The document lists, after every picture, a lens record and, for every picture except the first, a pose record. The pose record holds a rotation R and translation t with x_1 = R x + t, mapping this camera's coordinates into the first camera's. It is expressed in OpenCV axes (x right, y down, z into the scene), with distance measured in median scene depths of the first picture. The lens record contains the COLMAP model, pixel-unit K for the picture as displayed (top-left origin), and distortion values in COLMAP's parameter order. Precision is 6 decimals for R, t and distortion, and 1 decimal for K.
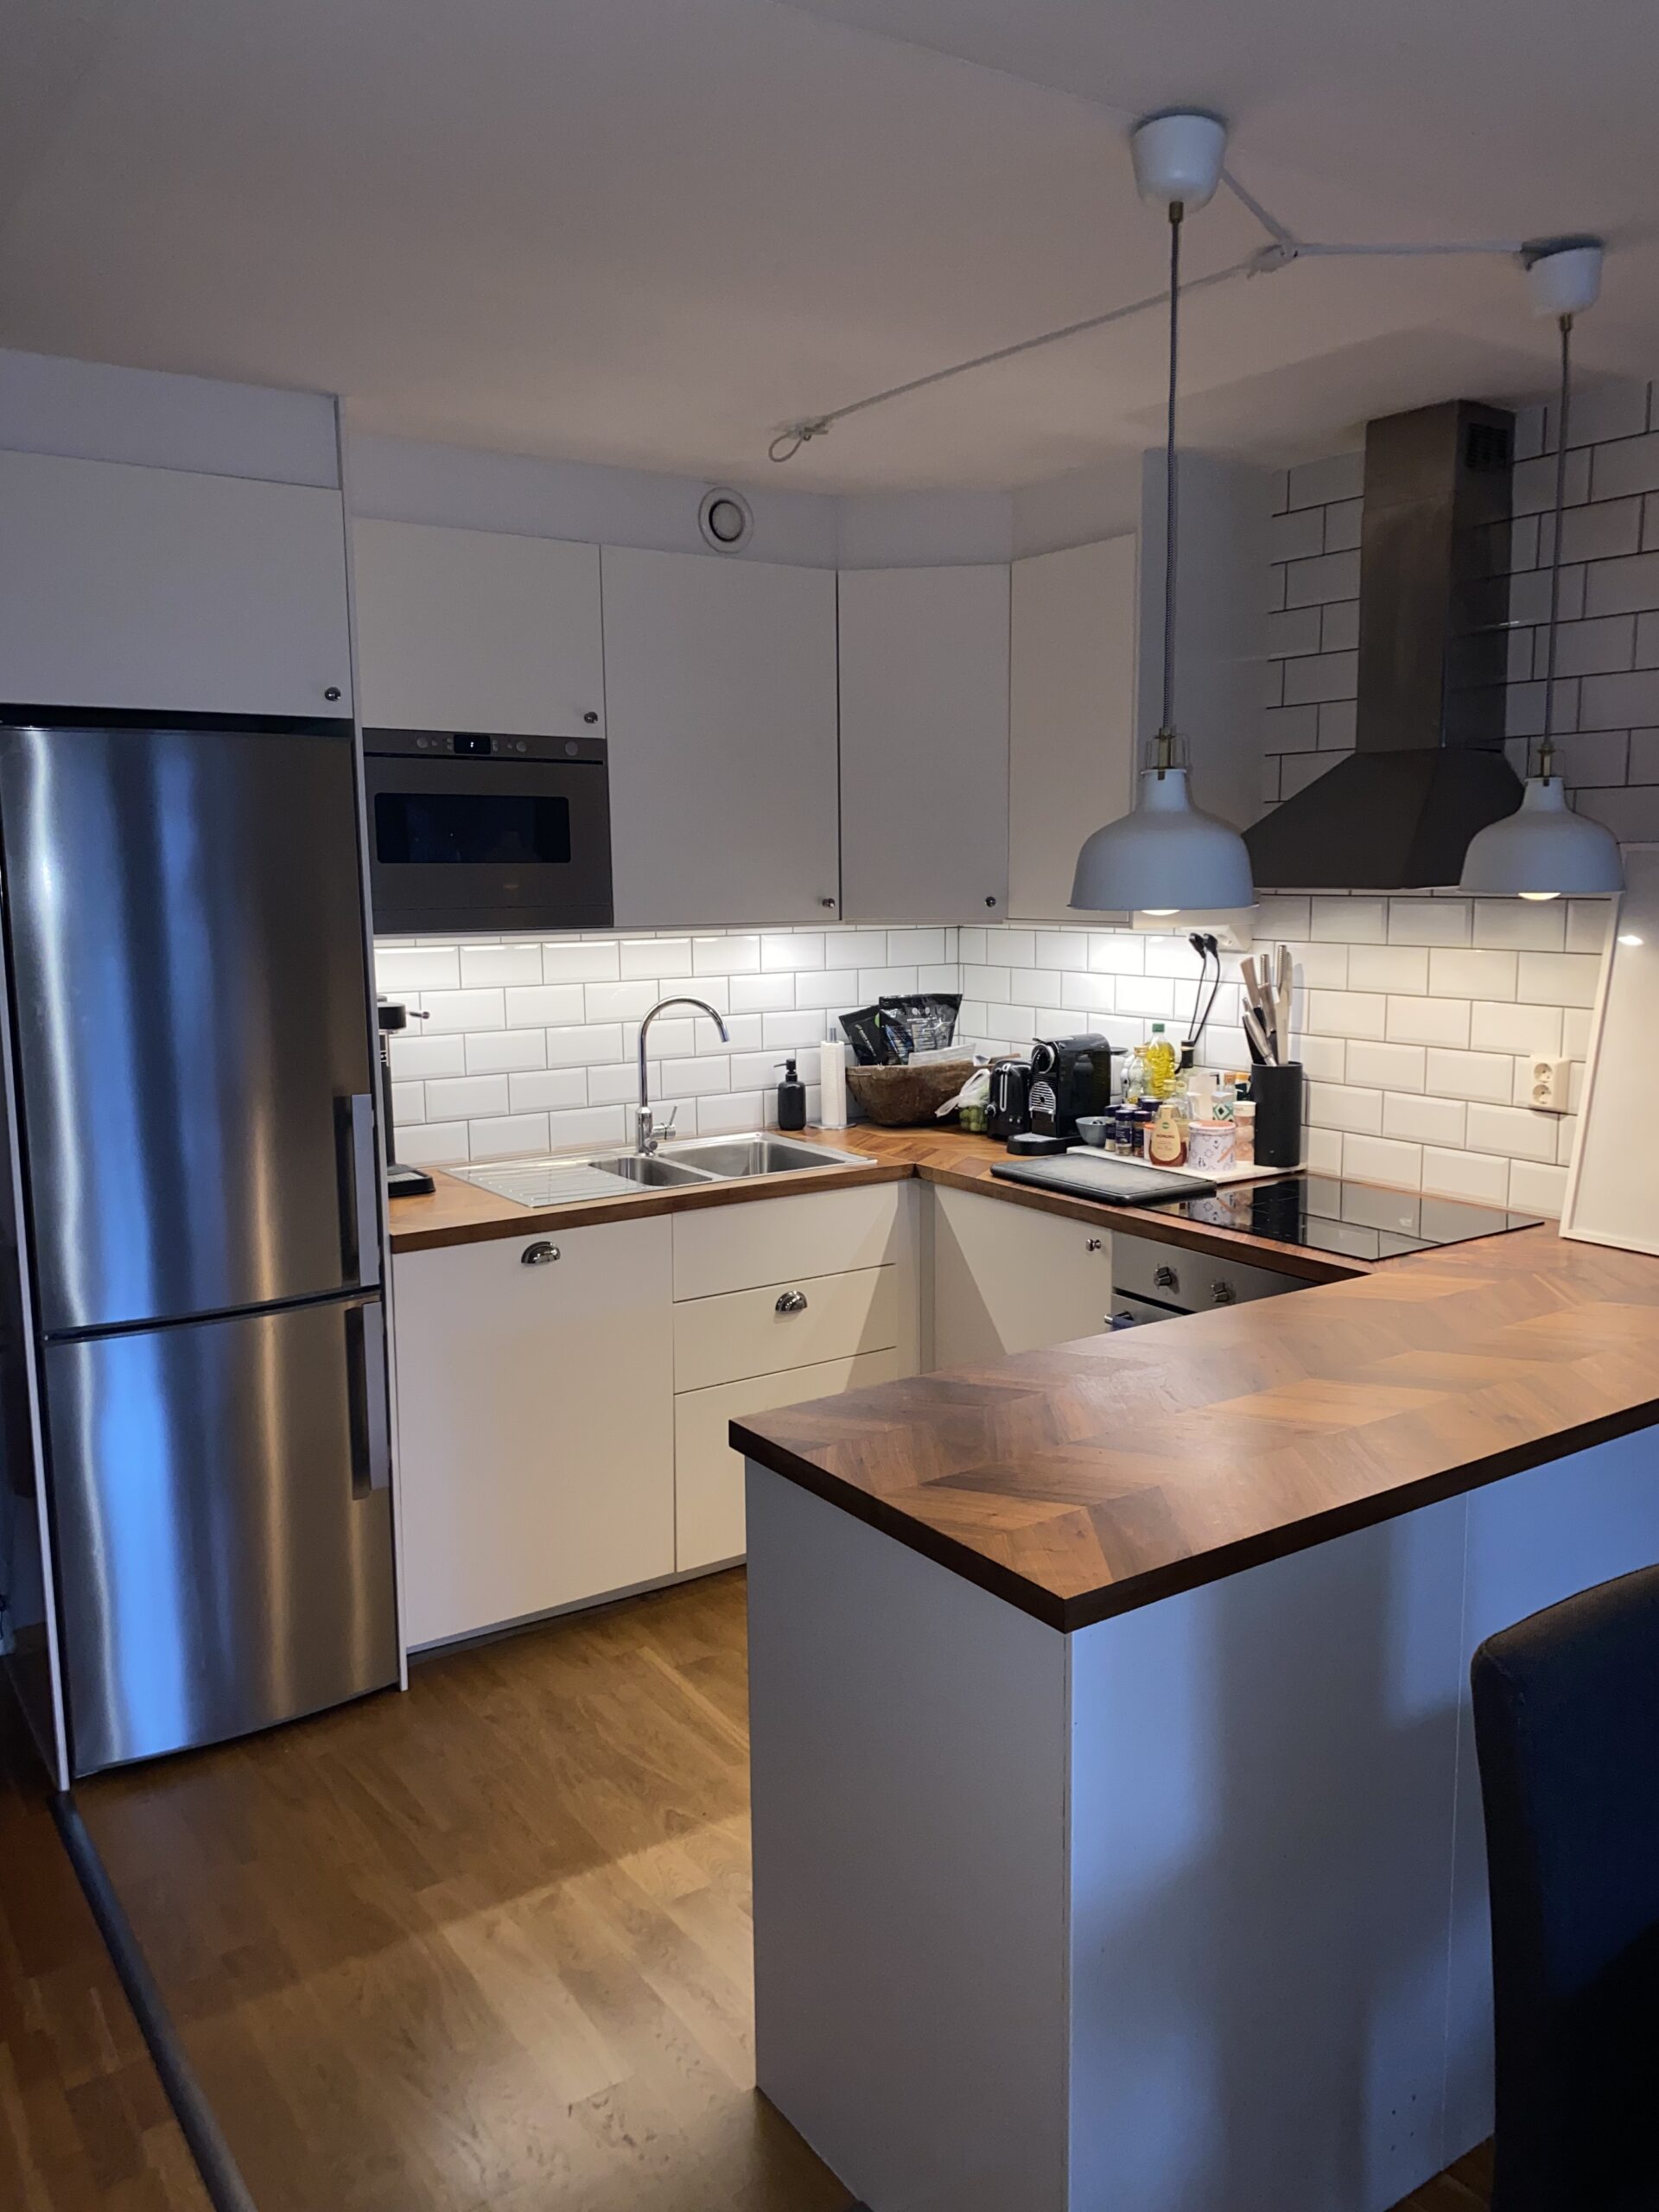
lens RADIAL K [[1679.1, 0, 869.0], [0, 1679.1, 1105.5], [0, 0, 1]] dist [0.047951, -0.063547]
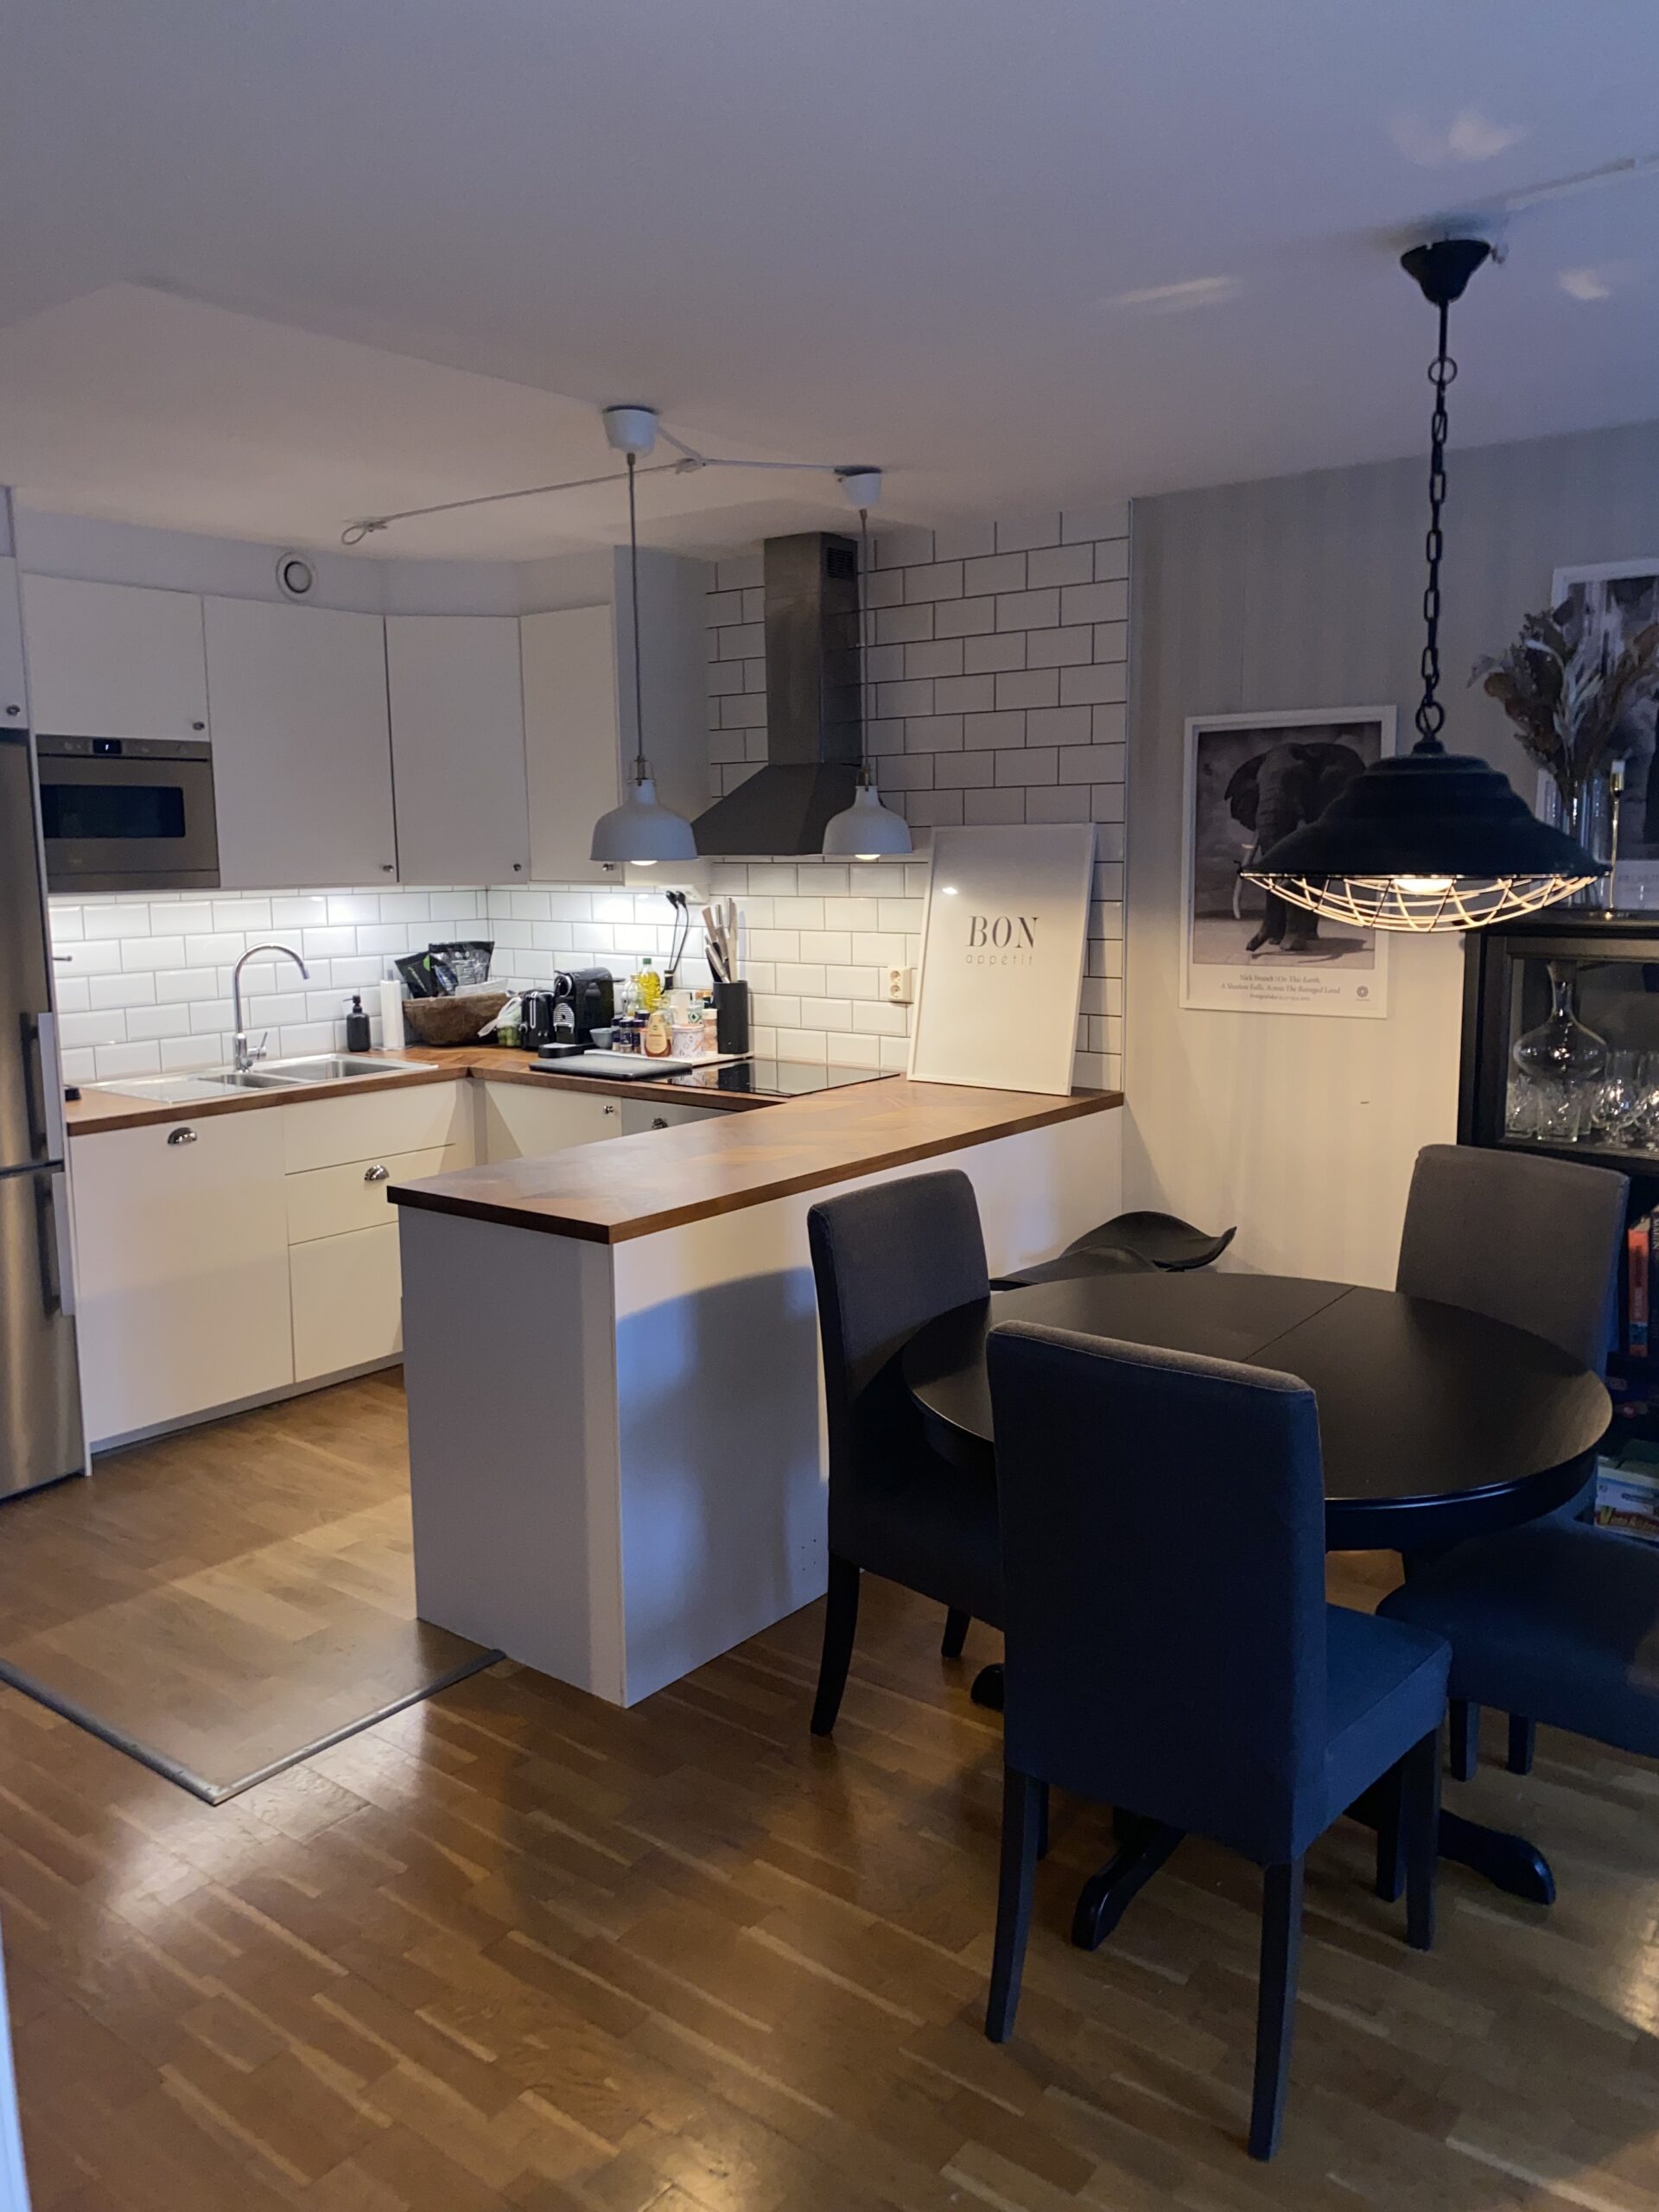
lens RADIAL K [[1679.1, 0, 869.0], [0, 1679.1, 1105.5], [0, 0, 1]] dist [0.047951, -0.063547]
pose [[0.954761, -0.046744, 0.293679, -0.069082], [0.044046, 0.998905, 0.015800, 0.065600], [-0.294096, -0.002150, 0.955774, -0.407198]]
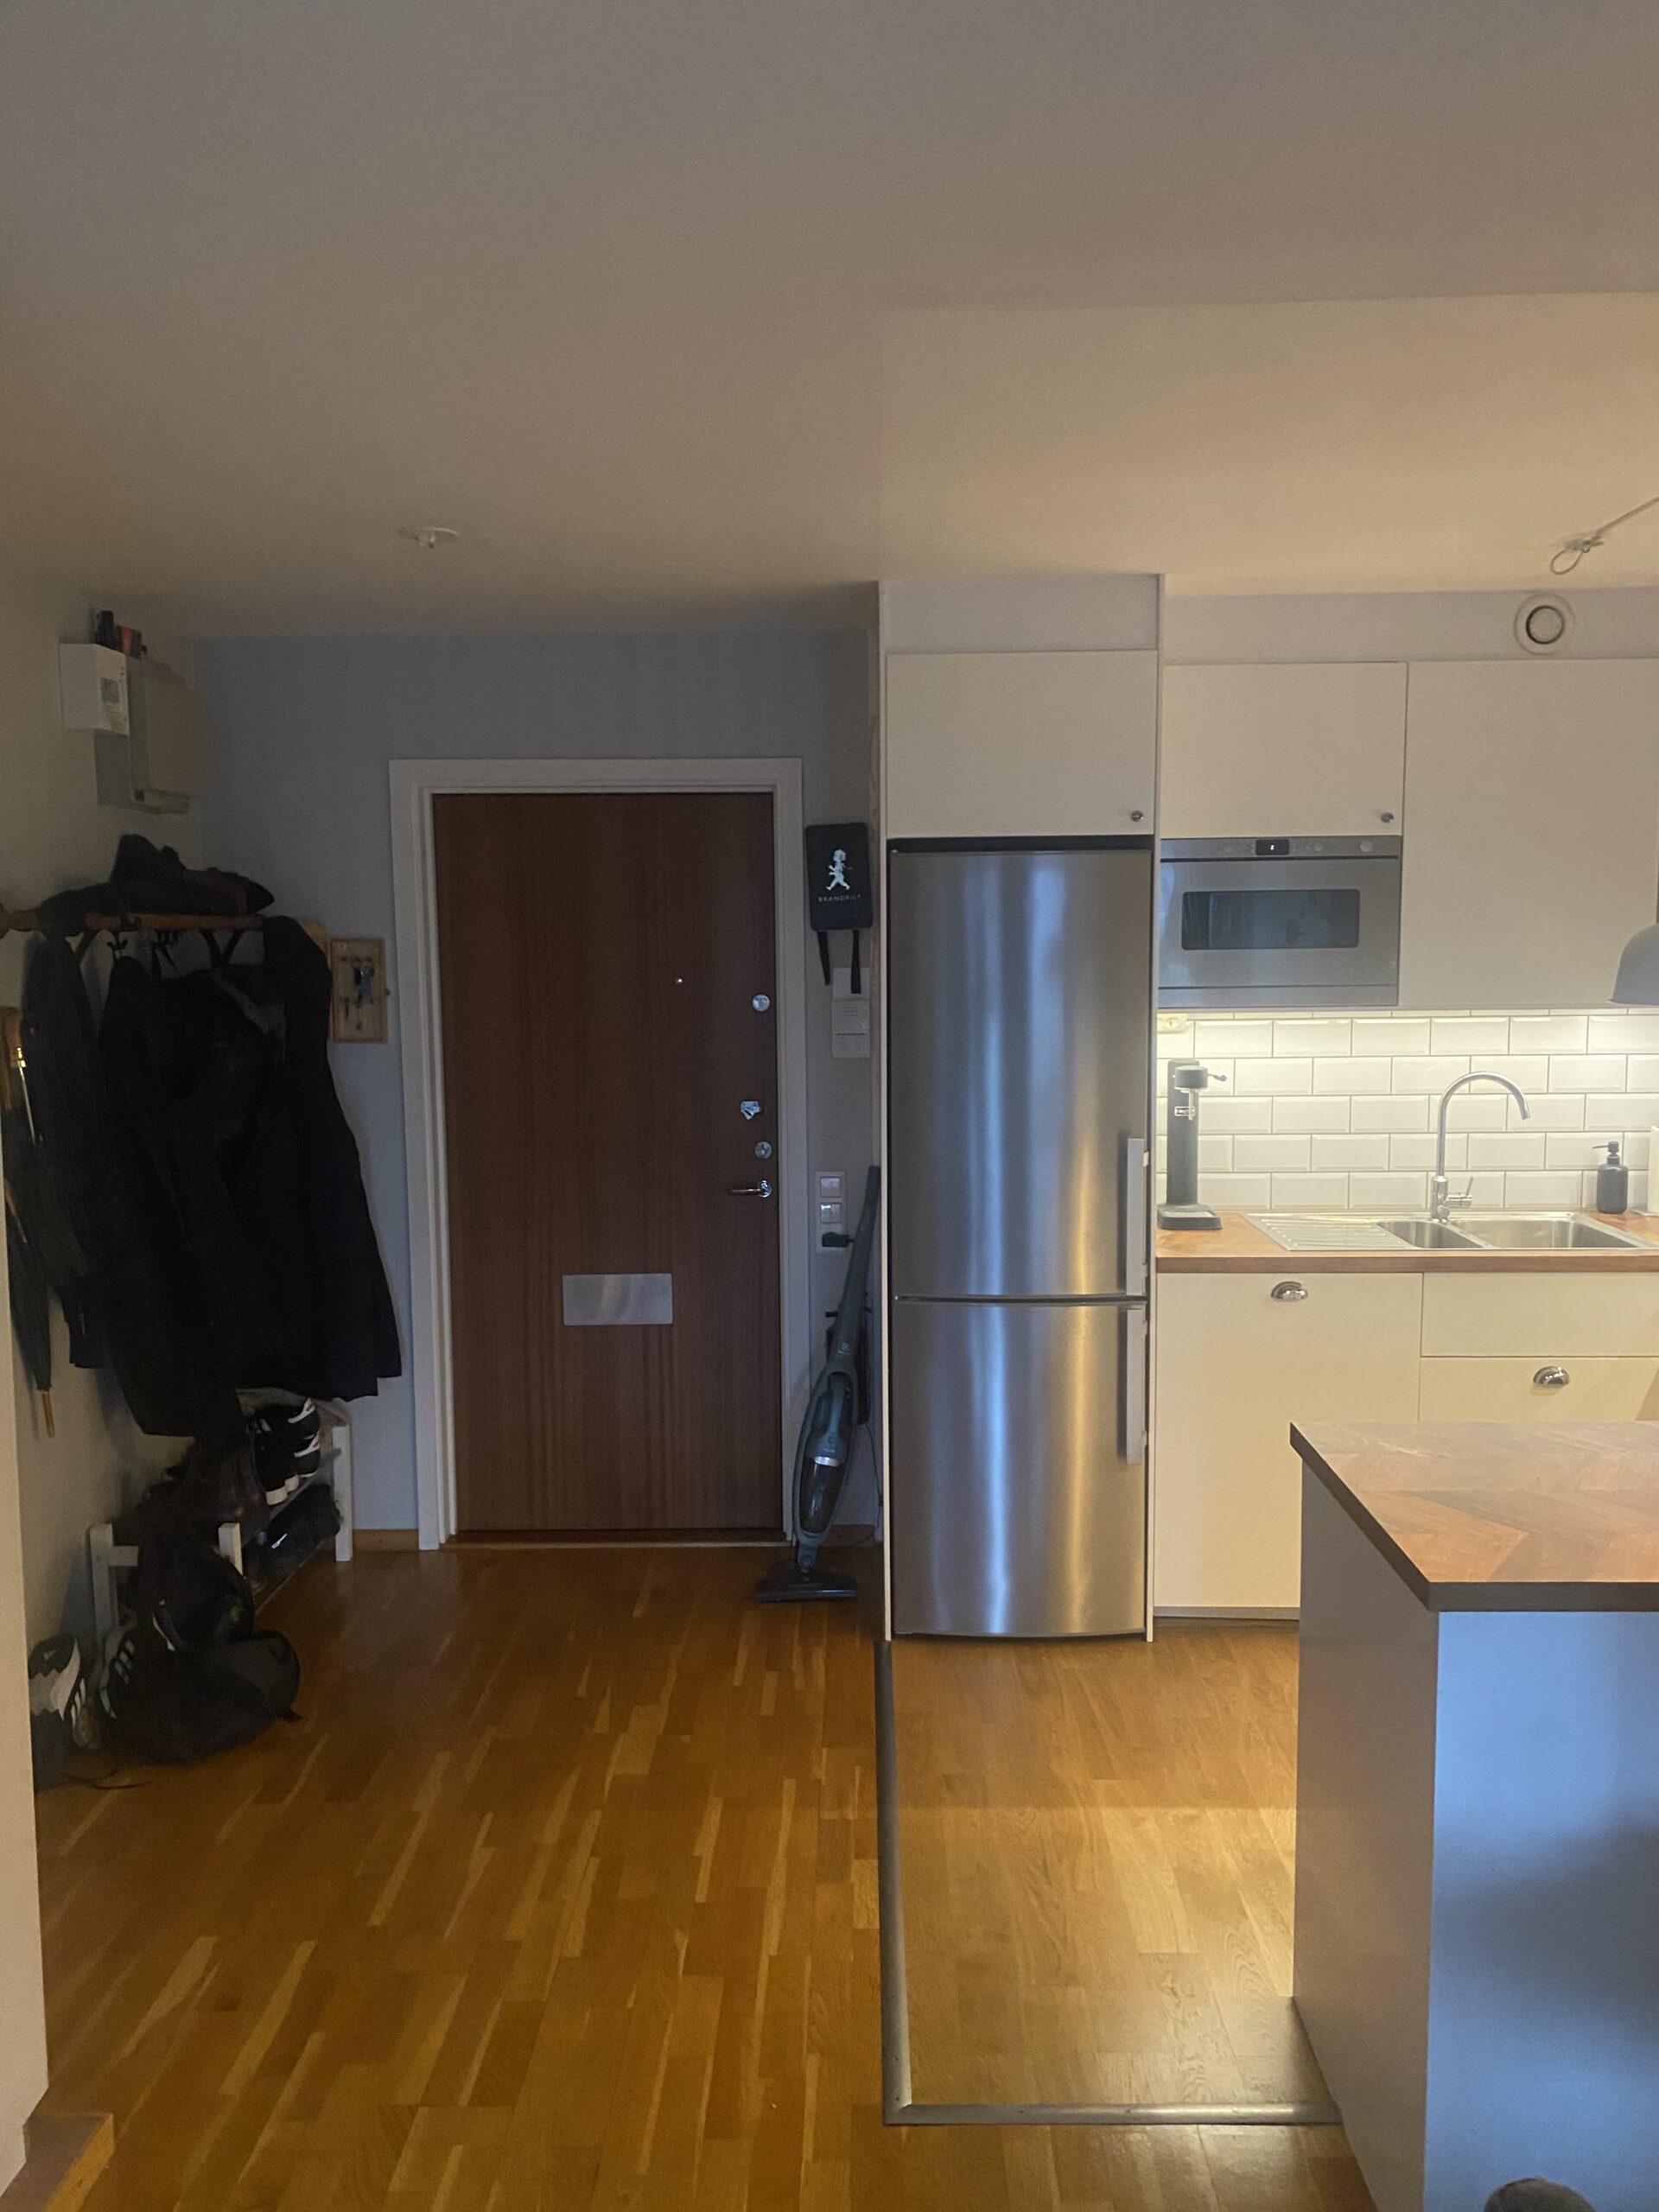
lens RADIAL K [[1680.2, 0, 827.0], [0, 1680.2, 1140.2], [0, 0, 1]] dist [0.005919, -0.001371]
pose [[0.805657, 0.073573, -0.587796, 0.207731], [-0.085056, 0.996343, 0.008129, 0.003590], [0.586245, 0.043446, 0.808968, -0.103715]]
